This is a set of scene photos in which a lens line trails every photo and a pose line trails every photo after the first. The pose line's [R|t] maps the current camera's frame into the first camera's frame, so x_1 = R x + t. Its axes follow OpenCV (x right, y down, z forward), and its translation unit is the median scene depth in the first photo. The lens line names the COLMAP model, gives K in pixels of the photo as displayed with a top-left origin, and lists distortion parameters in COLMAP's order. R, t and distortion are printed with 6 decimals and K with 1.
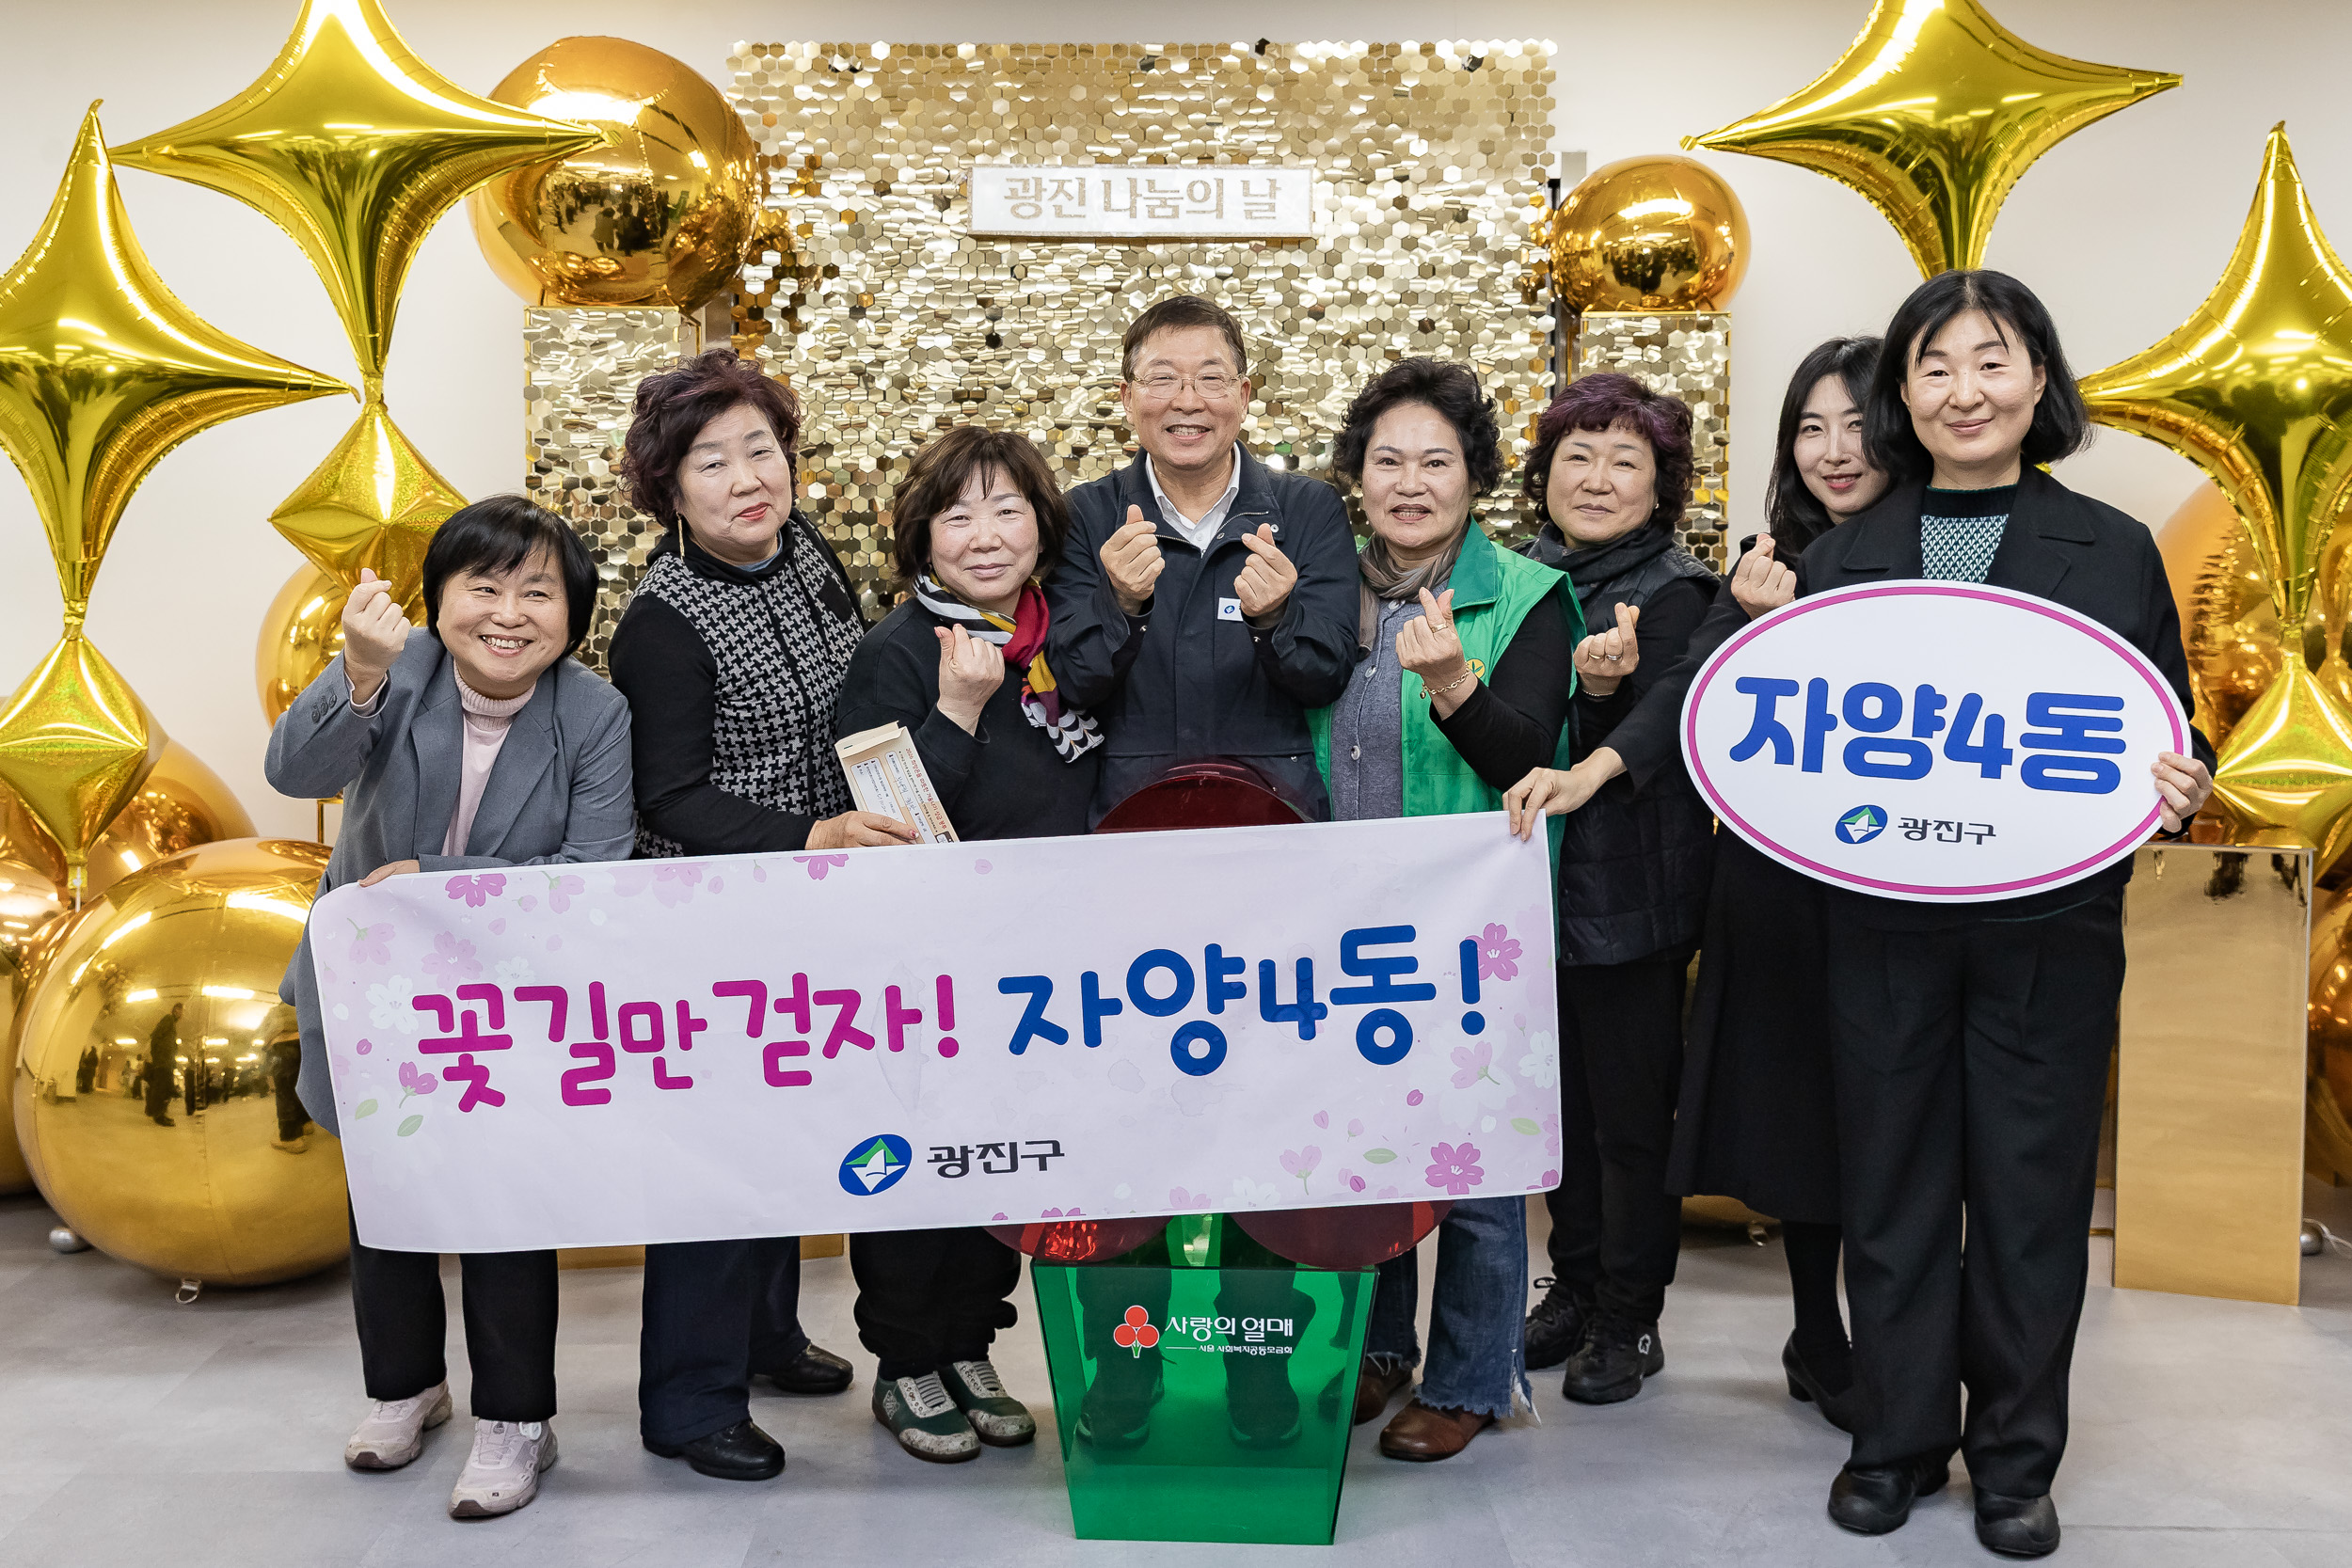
lens RADIAL K [[2045.6, 0, 1154.5], [0, 2045.6, 717.5], [0, 0, 1]] dist [0.001164, 0.003888]
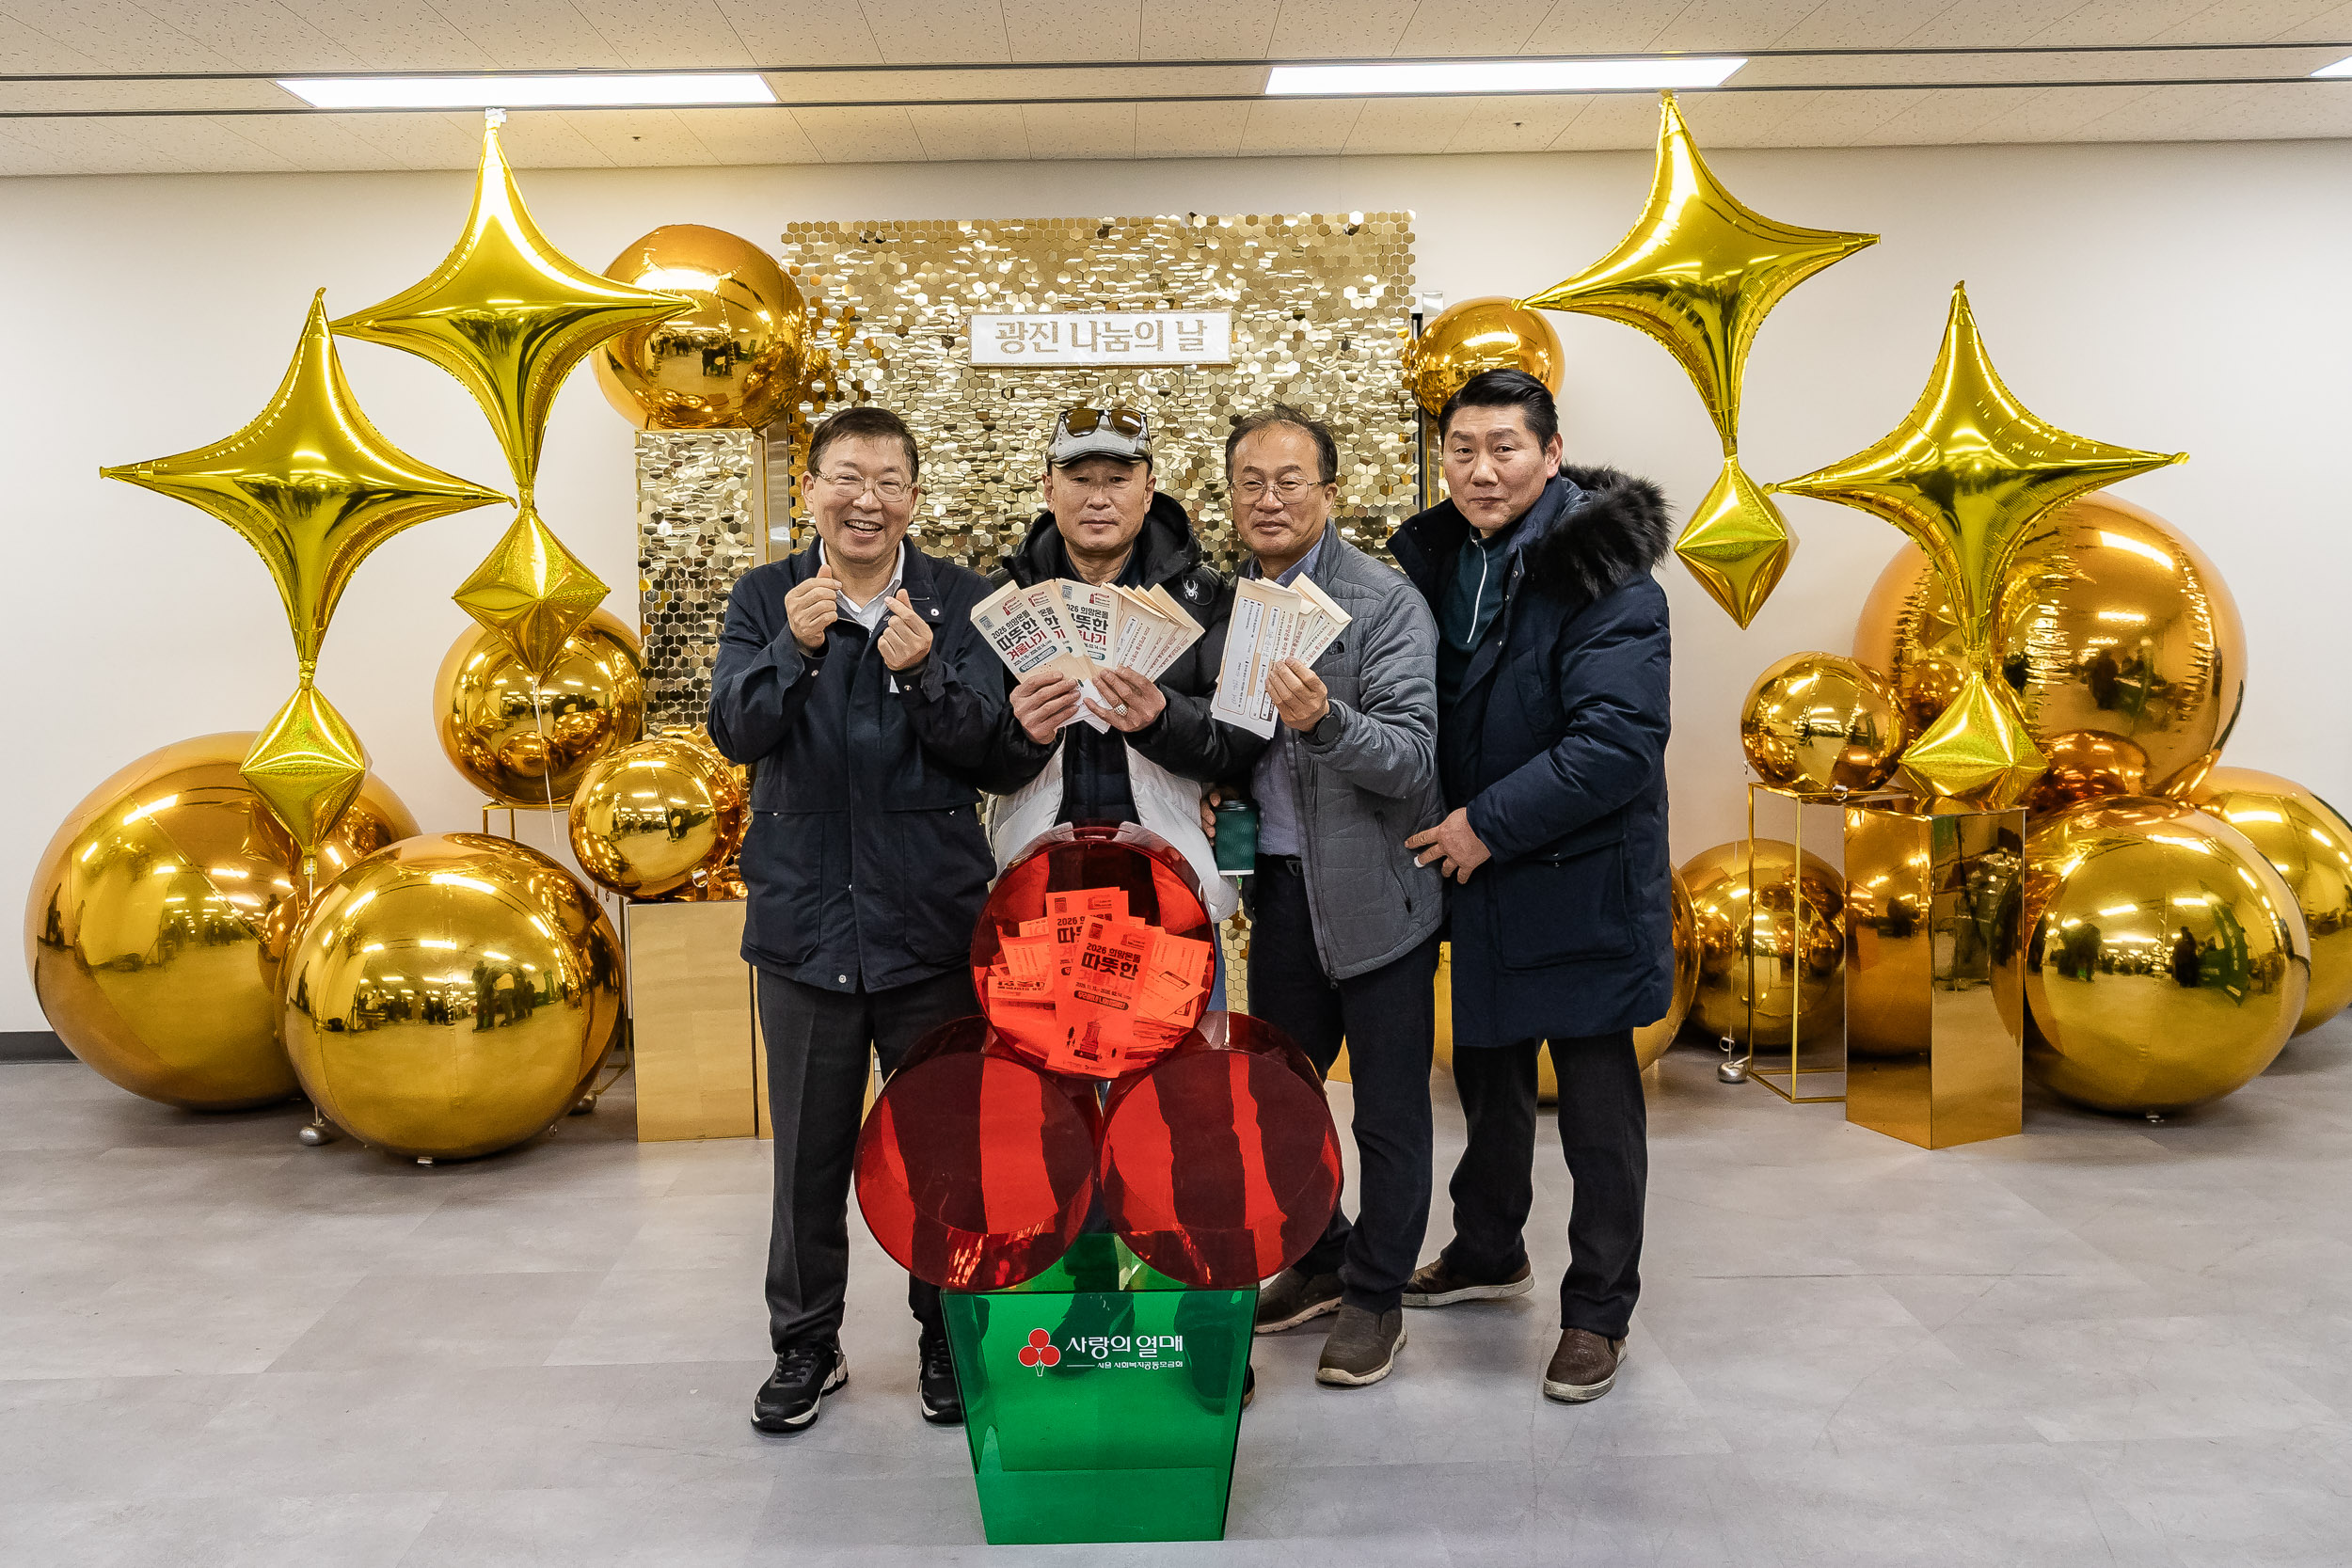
lens RADIAL K [[1905.9, 0, 1153.0], [0, 1905.9, 722.2], [0, 0, 1]] dist [-0.009986, 0.010054]
pose [[0.999795, -0.017594, 0.010007, 0.010700], [0.017589, 0.999845, 0.000584, -0.006815], [-0.010016, -0.000408, 0.999950, -0.221865]]
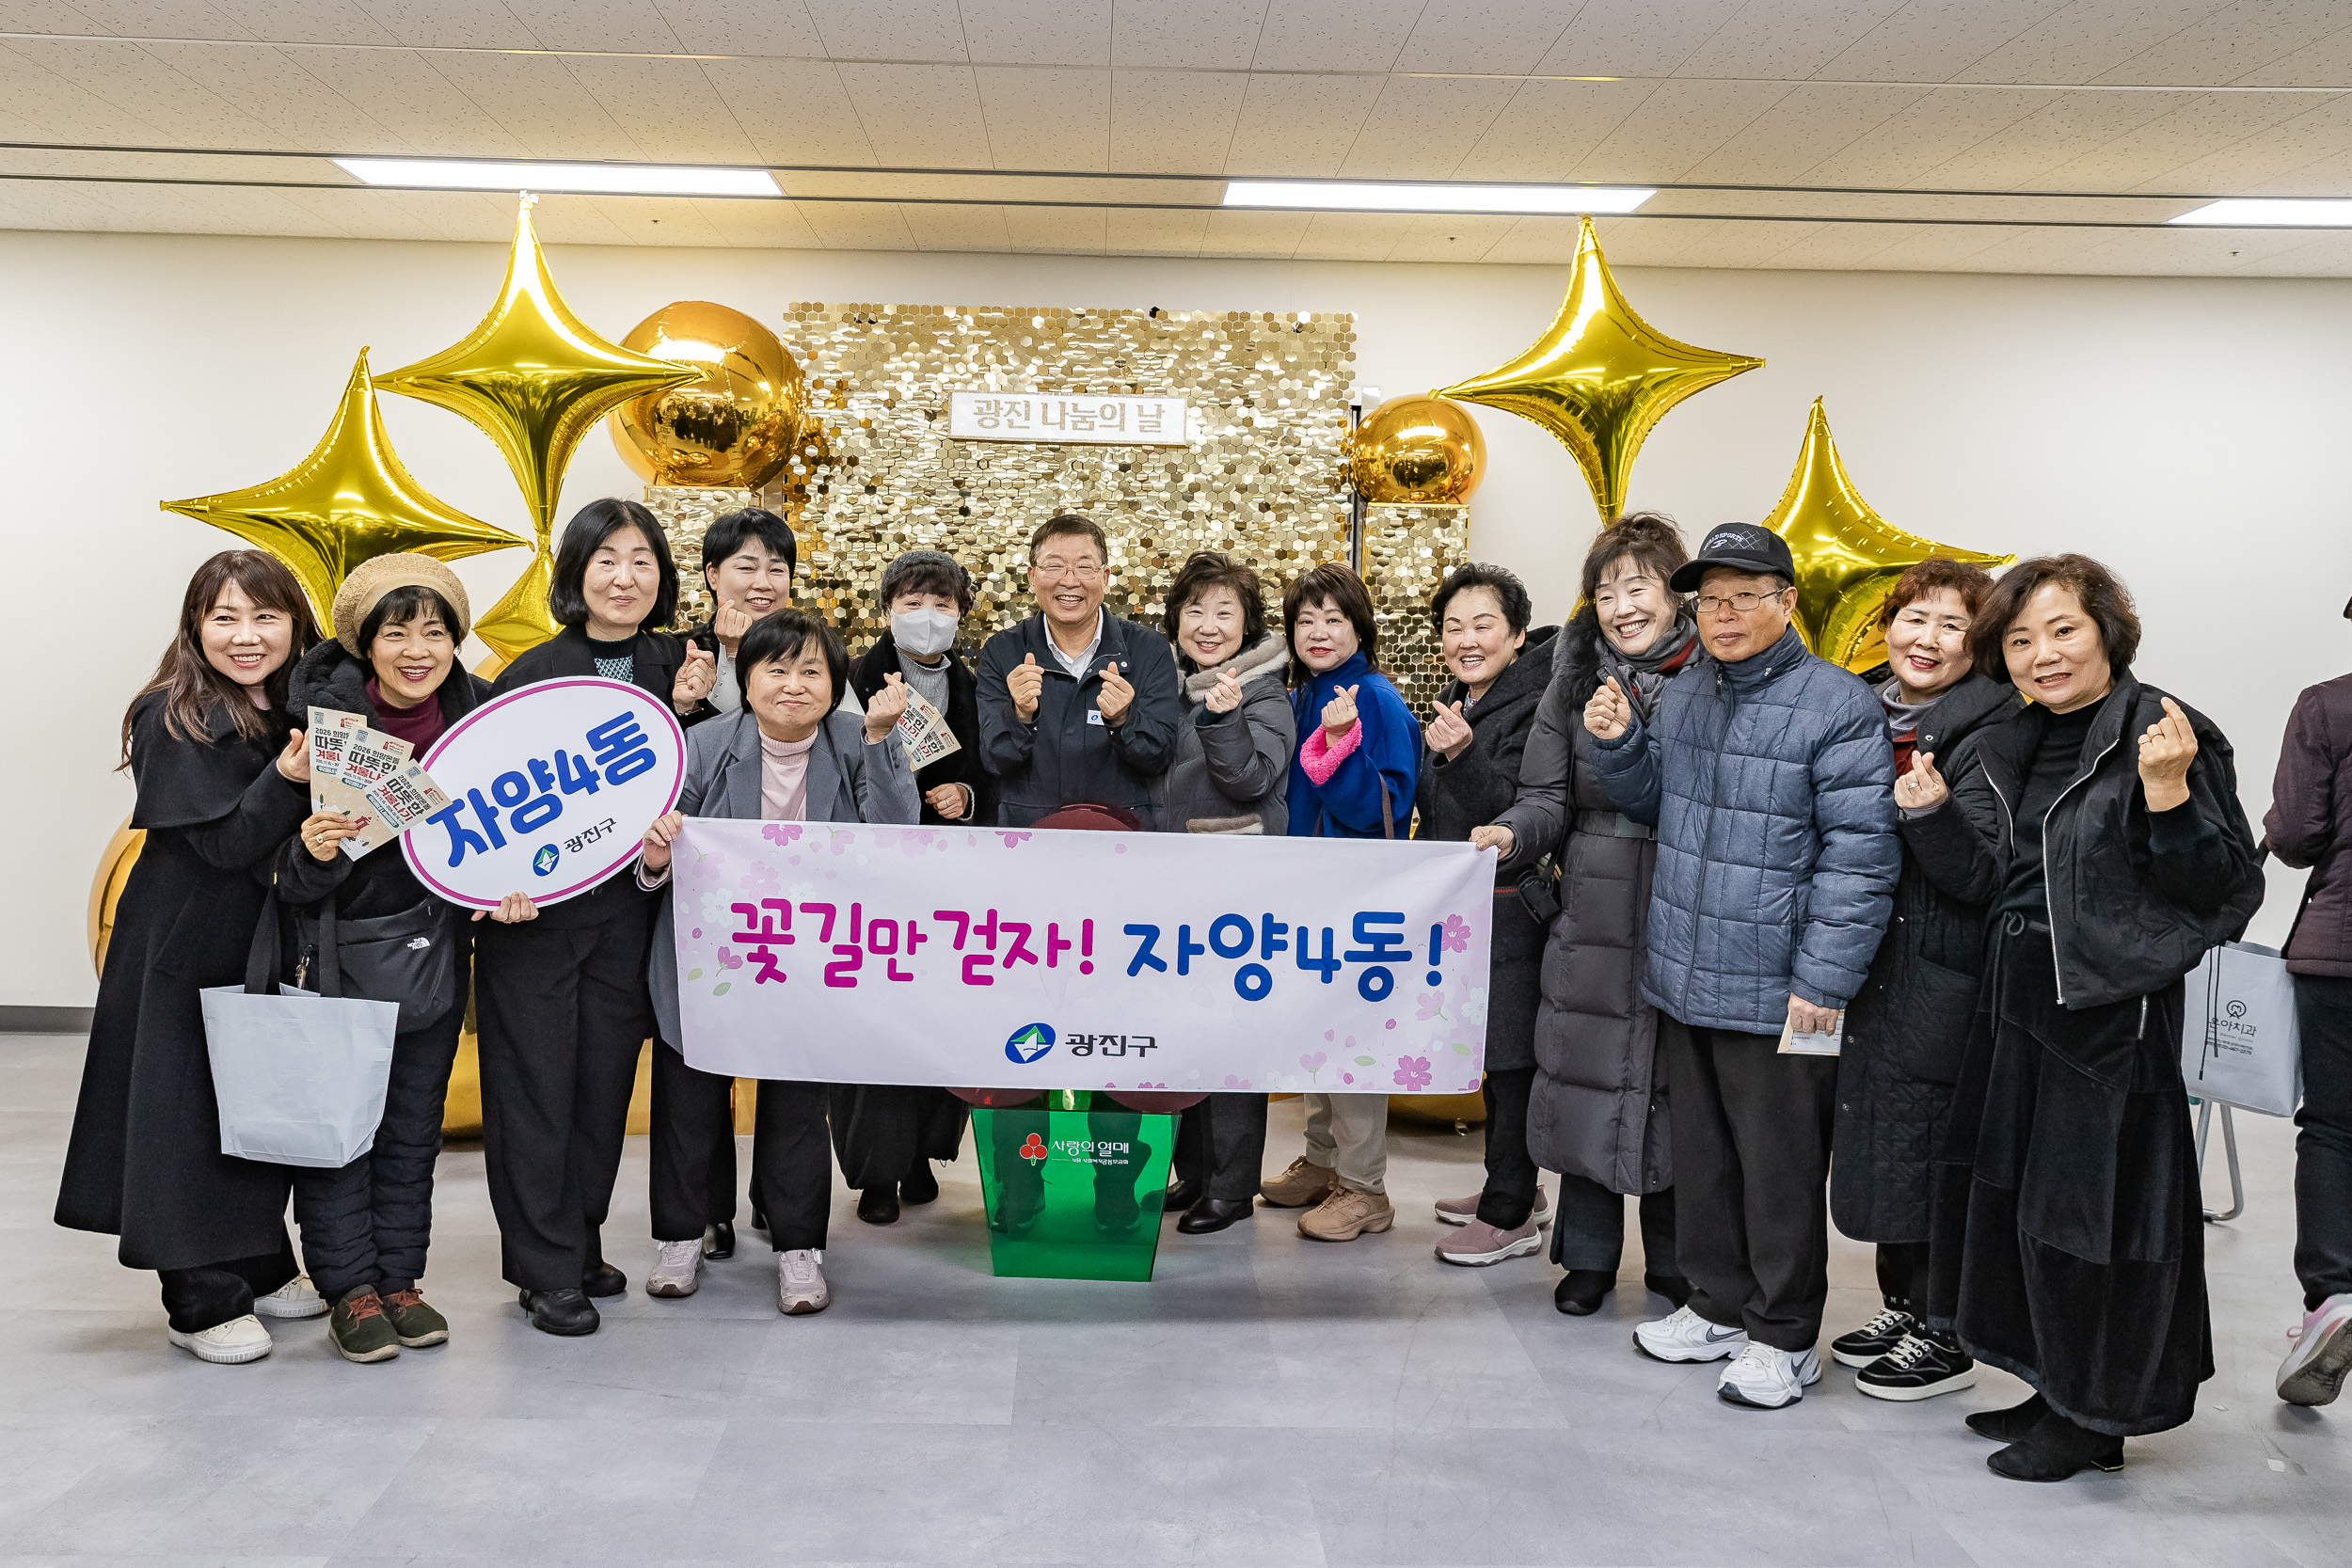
lens RADIAL K [[1796.7, 0, 1124.6], [0, 1796.7, 768.3], [0, 0, 1]] dist [-0.004916, 0.009934]
pose [[0.999744, 0.020822, 0.008839, 0.027520], [-0.020845, 0.999779, 0.002576, -0.008413], [-0.008784, -0.002760, 0.999958, -0.274456]]
